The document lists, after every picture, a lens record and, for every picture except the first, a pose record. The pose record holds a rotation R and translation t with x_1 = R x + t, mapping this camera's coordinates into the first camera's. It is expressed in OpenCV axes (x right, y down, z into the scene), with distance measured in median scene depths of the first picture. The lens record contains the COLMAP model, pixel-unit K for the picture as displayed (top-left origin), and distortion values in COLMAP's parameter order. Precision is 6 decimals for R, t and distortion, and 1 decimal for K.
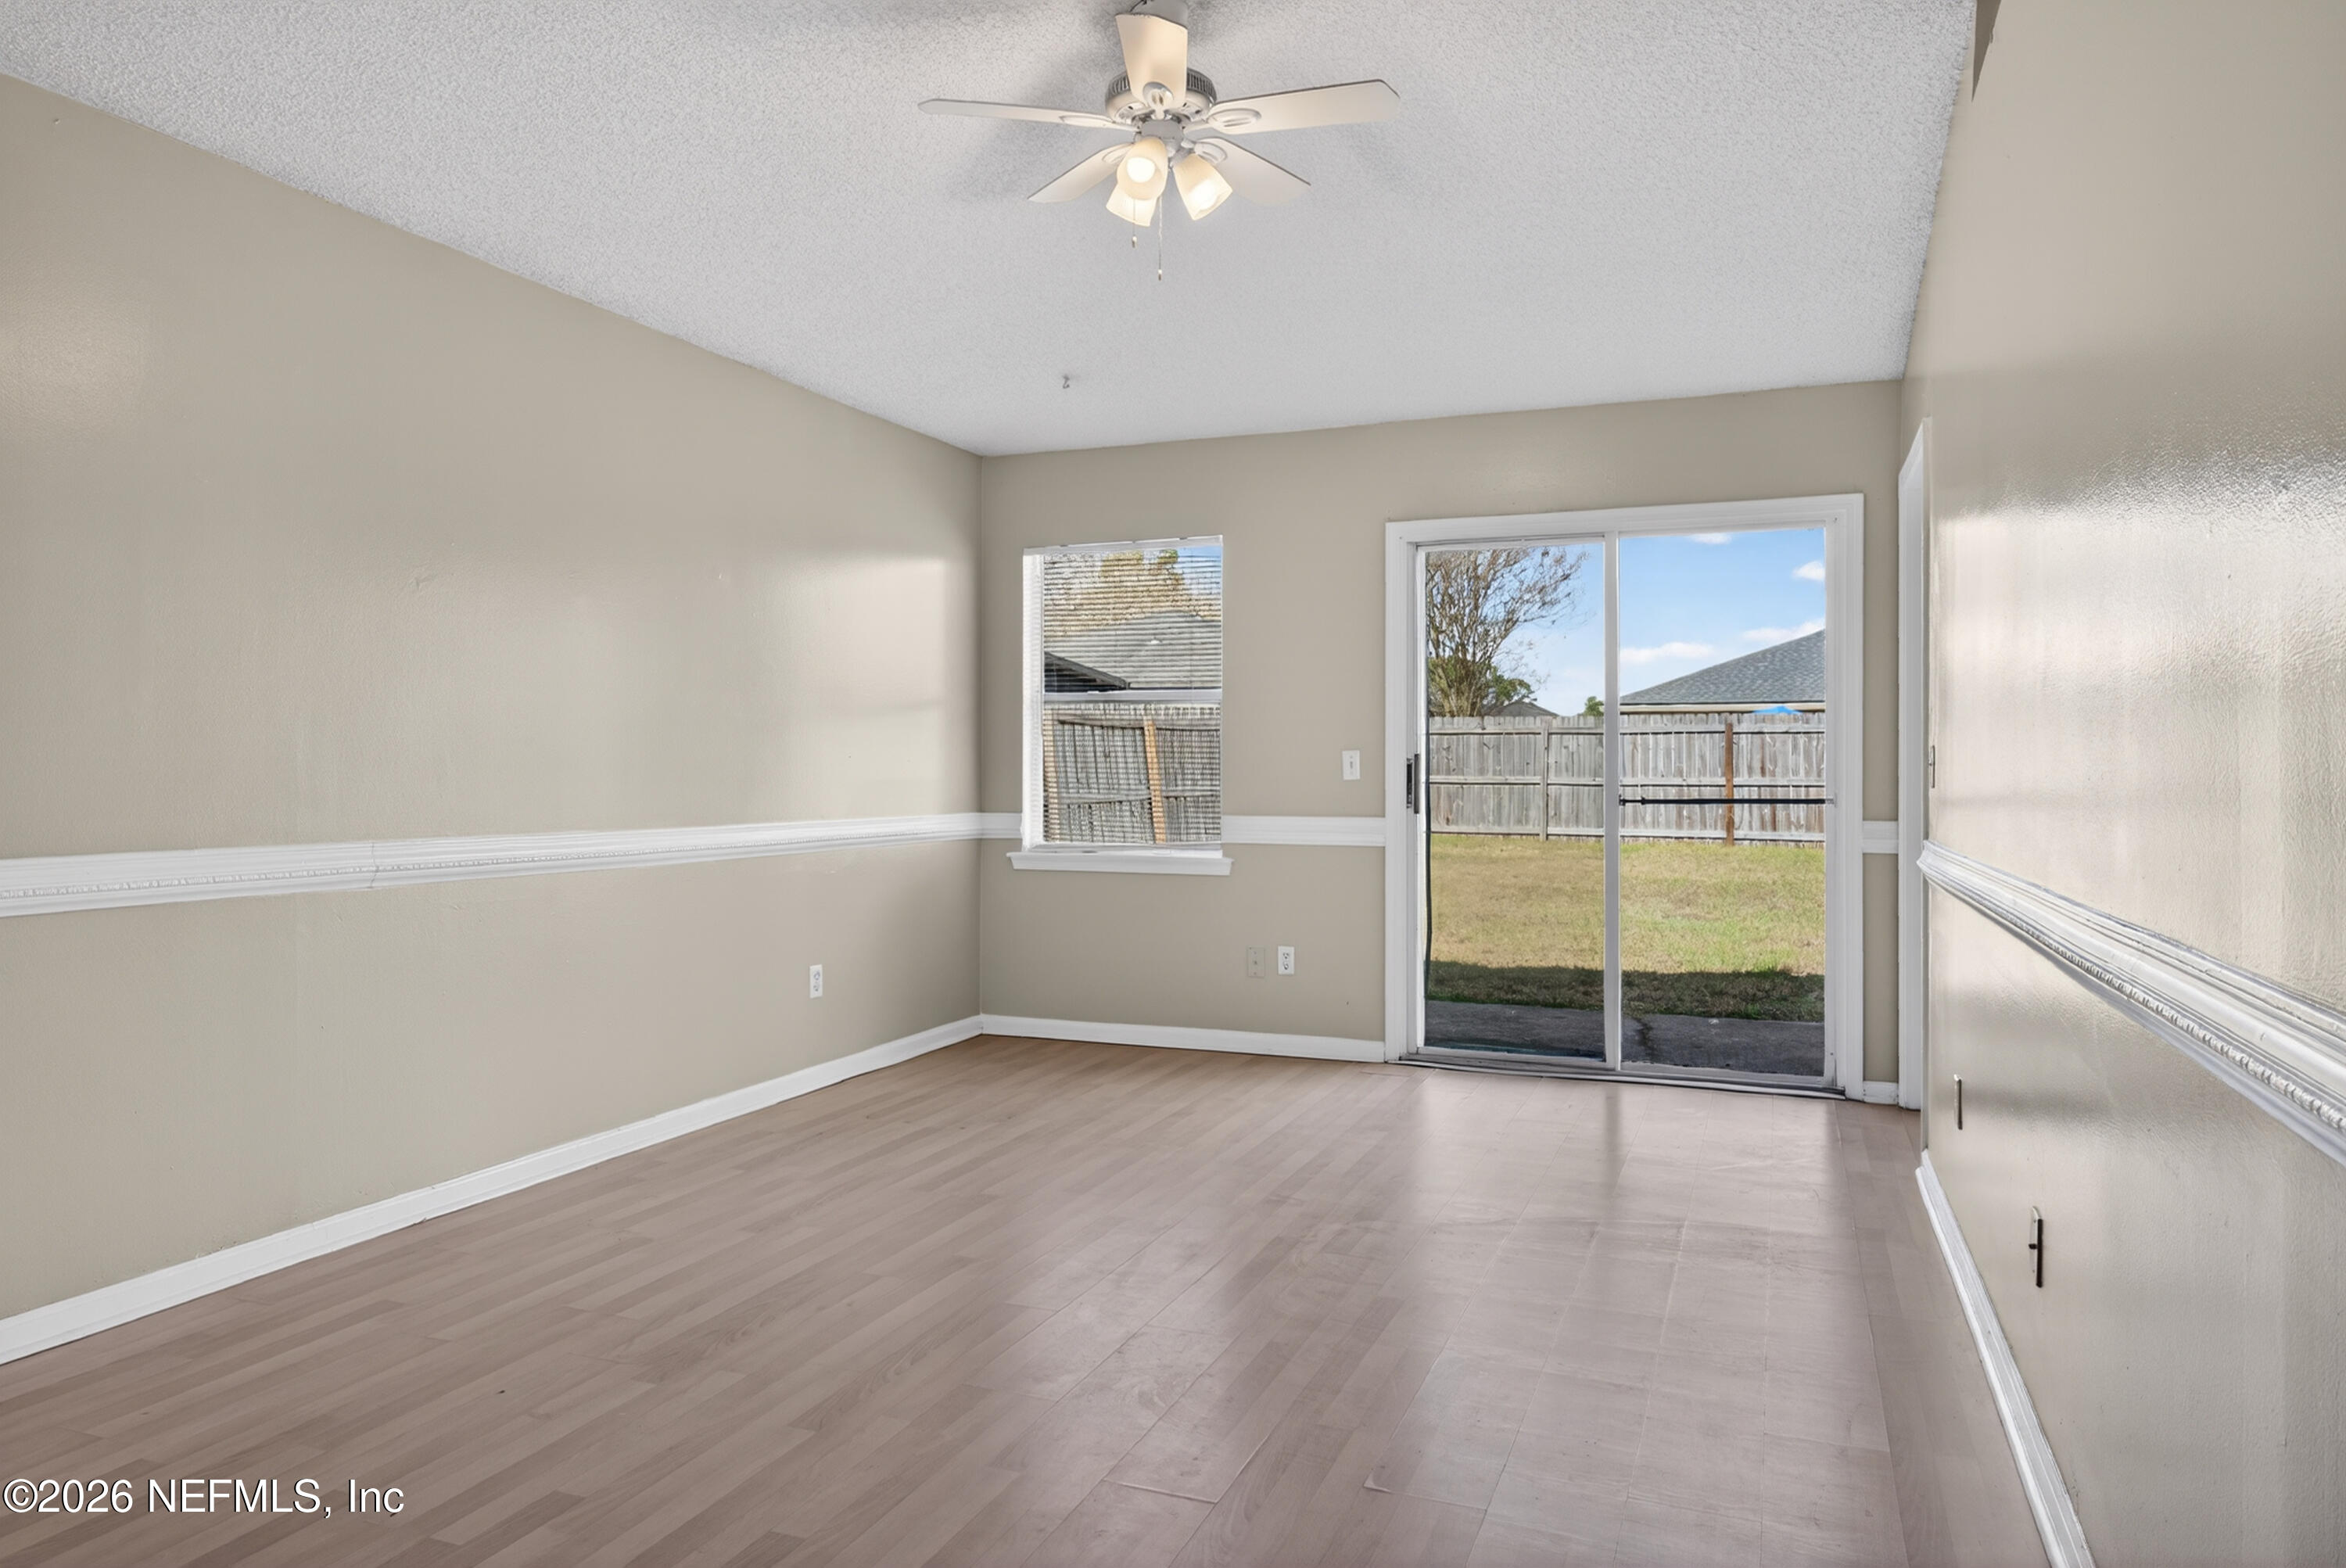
lens RADIAL K [[1494.9, 0, 1166.5], [0, 1494.9, 775.6], [0, 0, 1]] dist [0.002054, 0.000217]
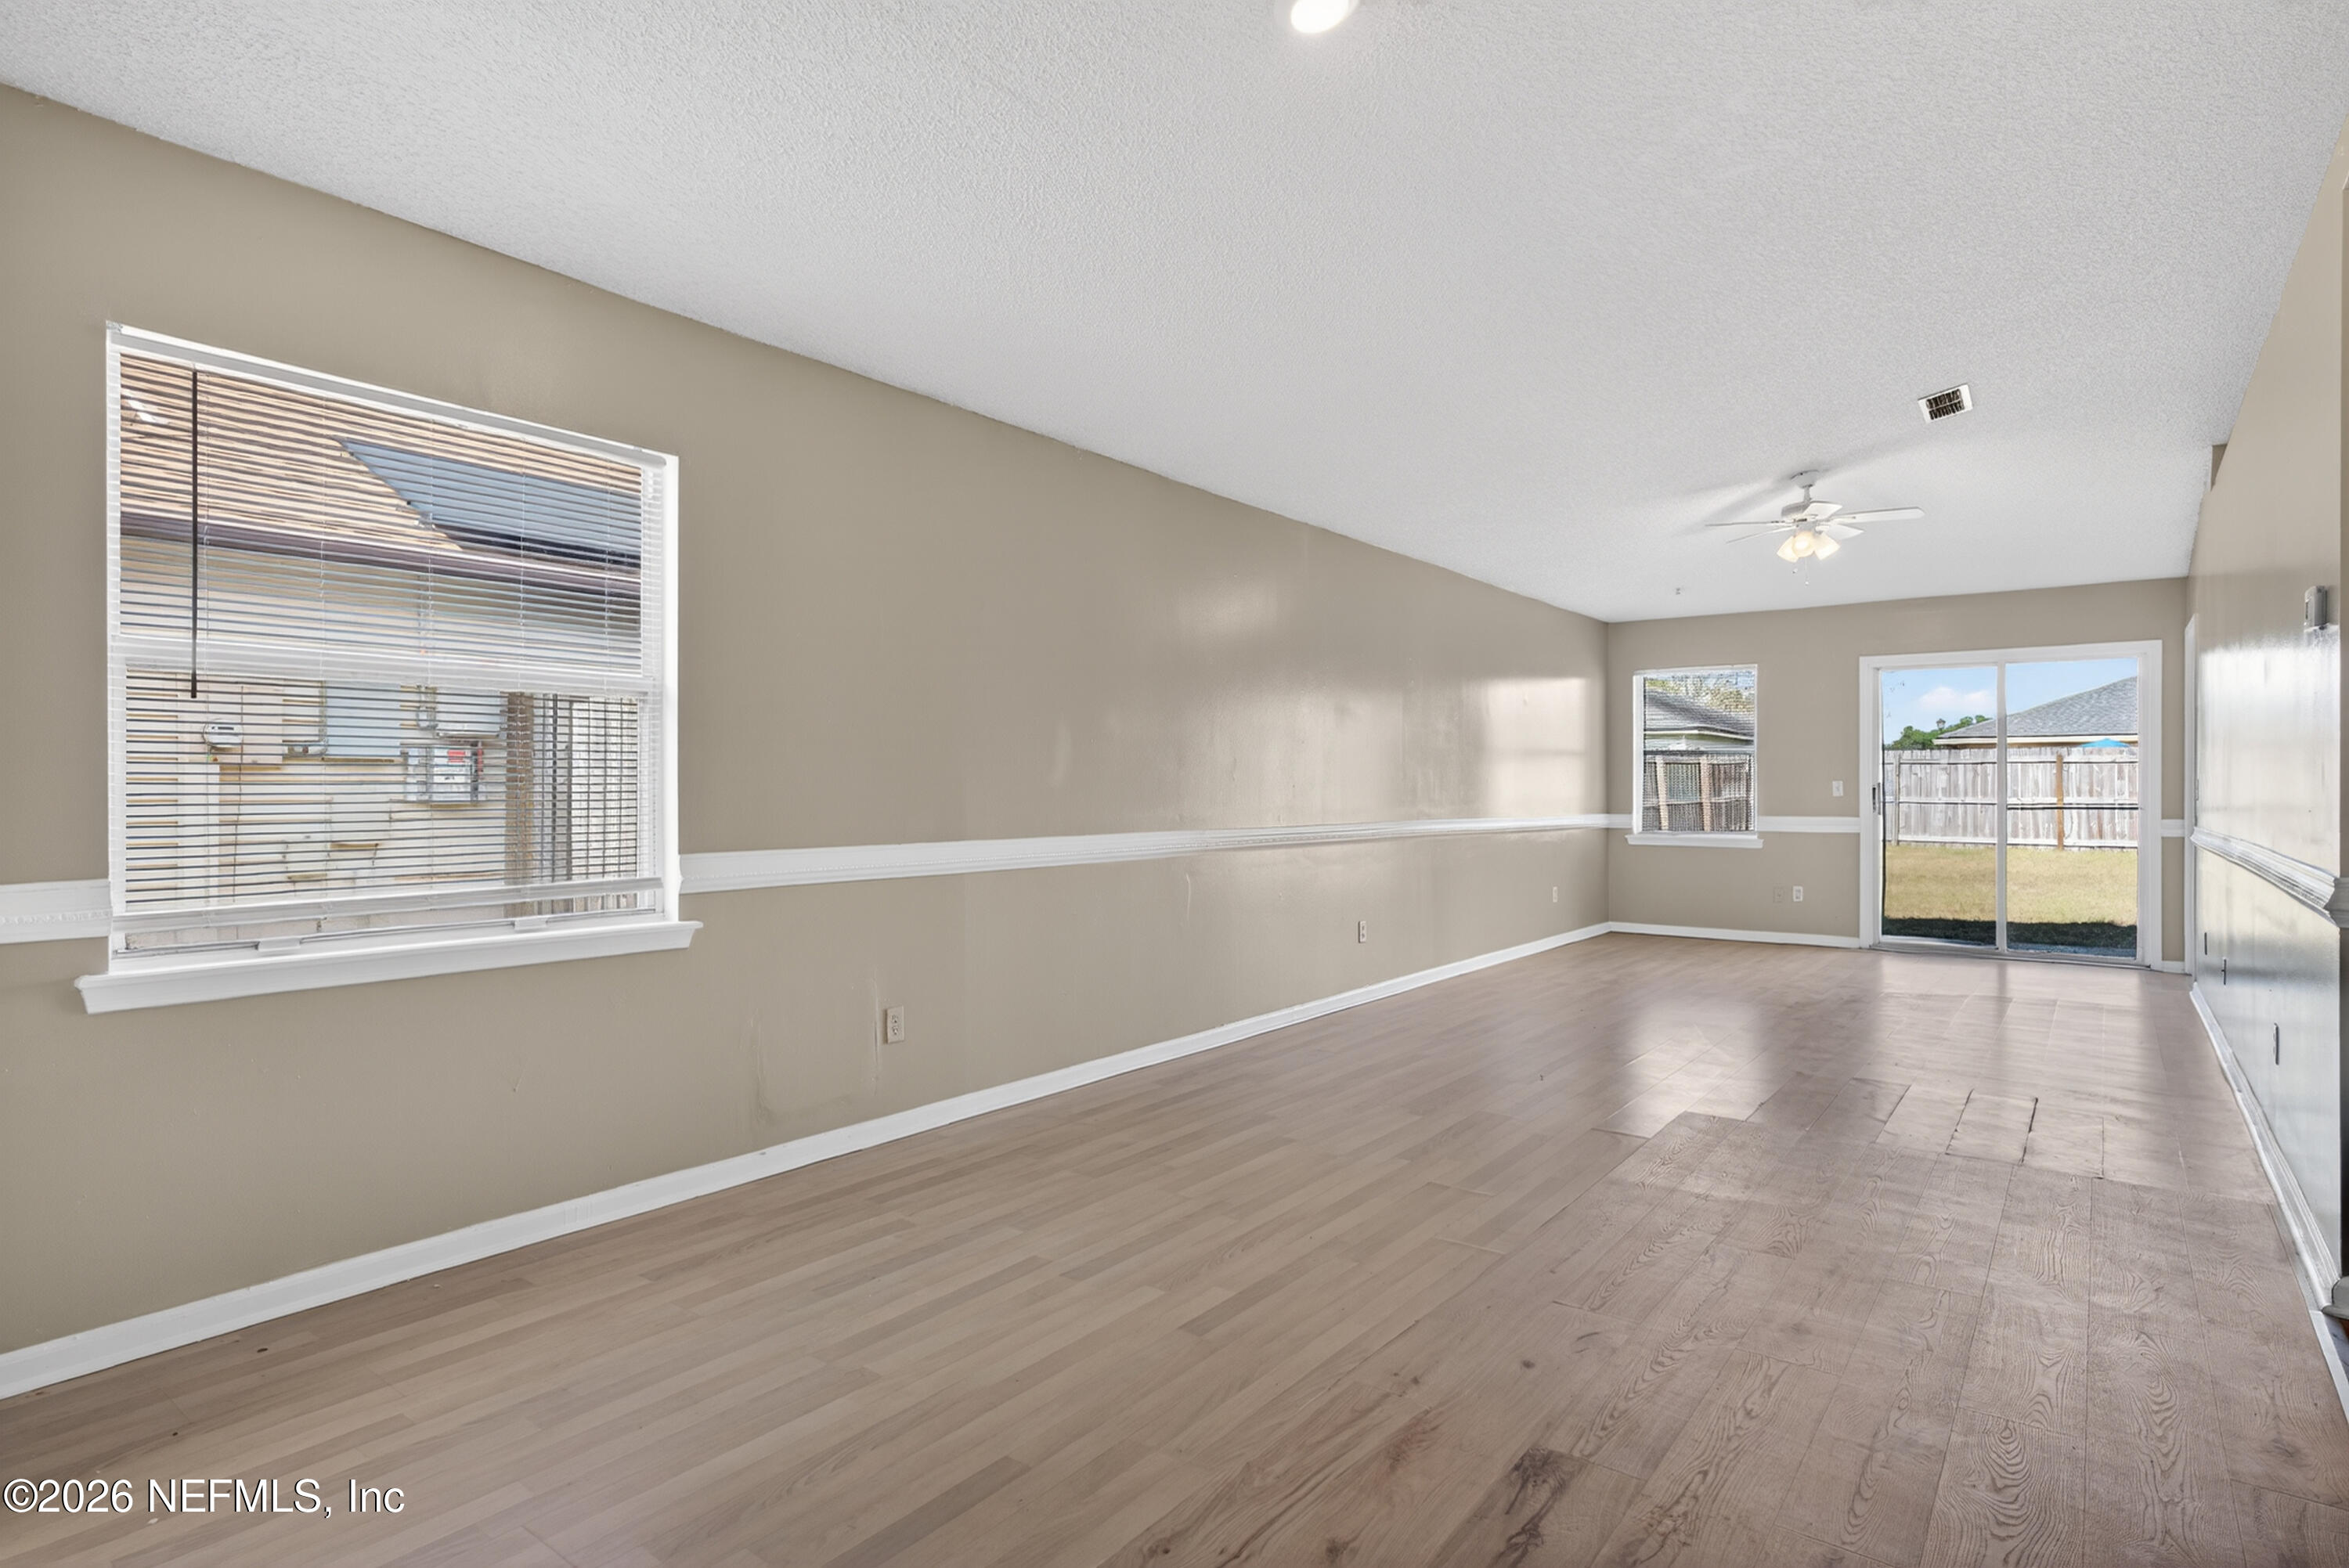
lens RADIAL K [[1225.9, 0, 1168.5], [0, 1225.9, 793.6], [0, 0, 1]] dist [0.001817, 0.000876]
pose [[0.965912, 0.001758, -0.258865, -0.256775], [-0.002154, 0.999997, -0.001246, 0.002467], [0.258862, 0.001761, 0.965913, -0.614364]]
